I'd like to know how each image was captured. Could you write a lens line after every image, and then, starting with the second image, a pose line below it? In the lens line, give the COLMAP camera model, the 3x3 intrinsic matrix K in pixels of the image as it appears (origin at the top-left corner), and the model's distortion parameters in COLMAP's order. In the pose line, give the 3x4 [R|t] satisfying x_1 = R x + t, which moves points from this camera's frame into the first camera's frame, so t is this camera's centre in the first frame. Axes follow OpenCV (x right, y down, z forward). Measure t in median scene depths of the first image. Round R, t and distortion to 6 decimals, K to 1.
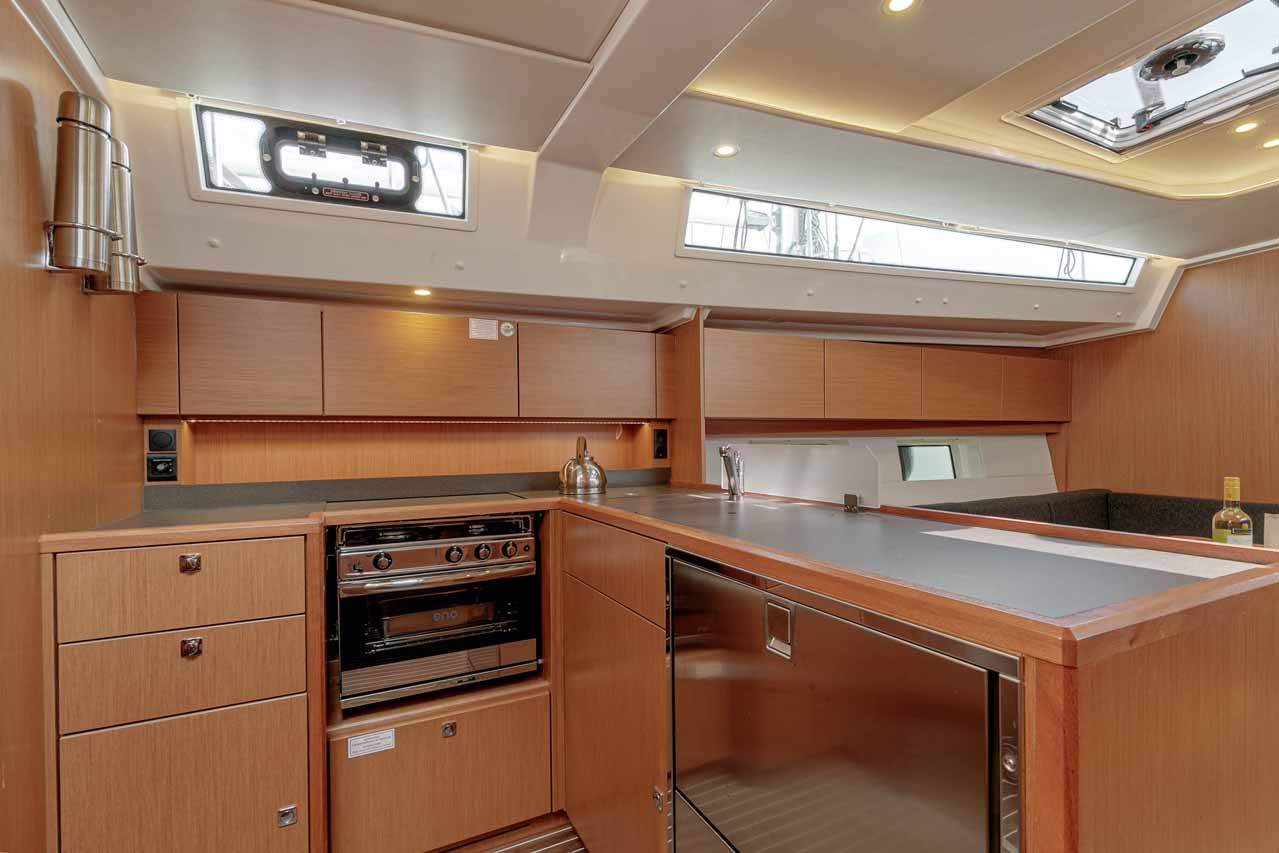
lens RADIAL K [[564.7, 0, 639.5], [0, 564.7, 426.5], [0, 0, 1]] dist [0.000390, -0.000334]
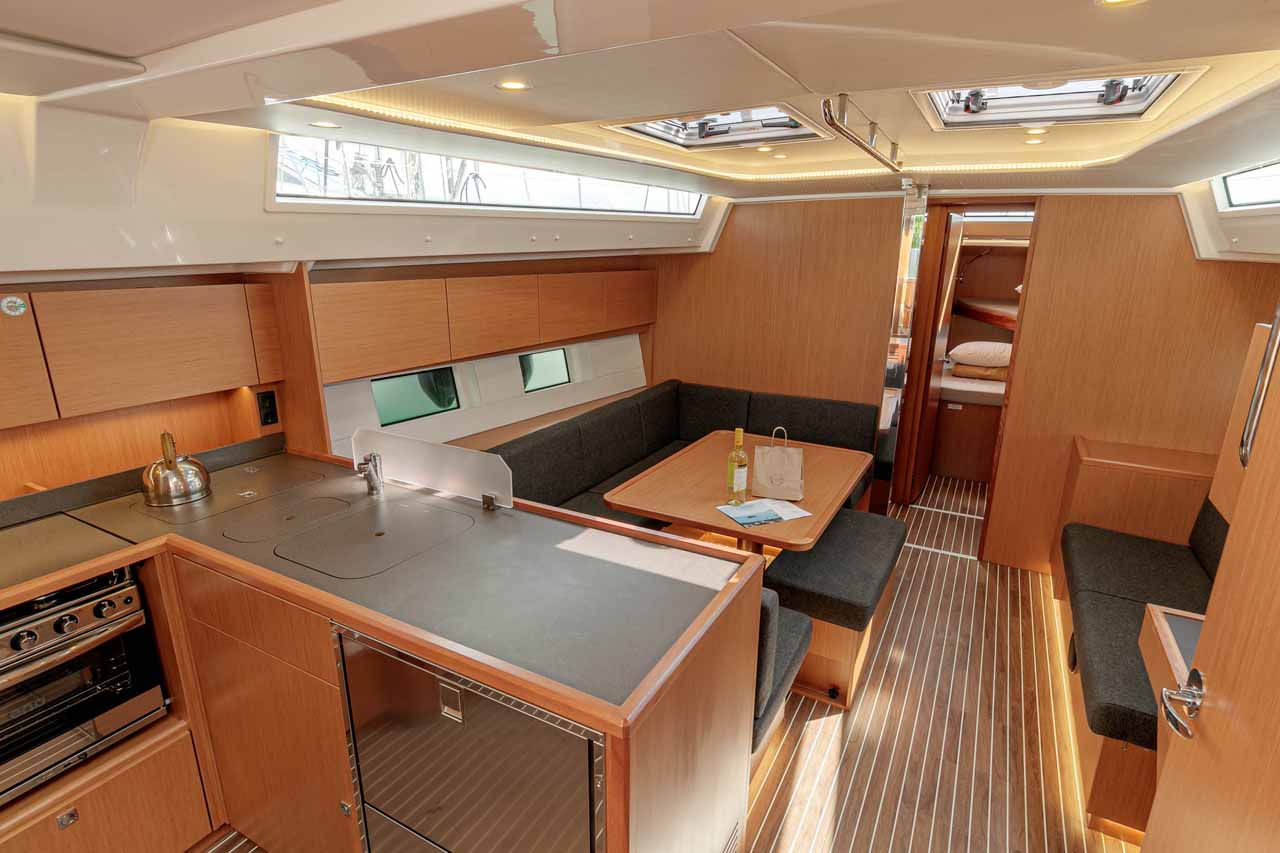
lens RADIAL K [[642.7, 0, 607.8], [0, 642.7, 427.3], [0, 0, 1]] dist [-0.005386, -0.000811]
pose [[0.842402, -0.146436, 0.518571, -0.044060], [0.003319, 0.963758, 0.266758, -0.235606], [-0.538840, -0.222996, 0.812357, -0.088825]]
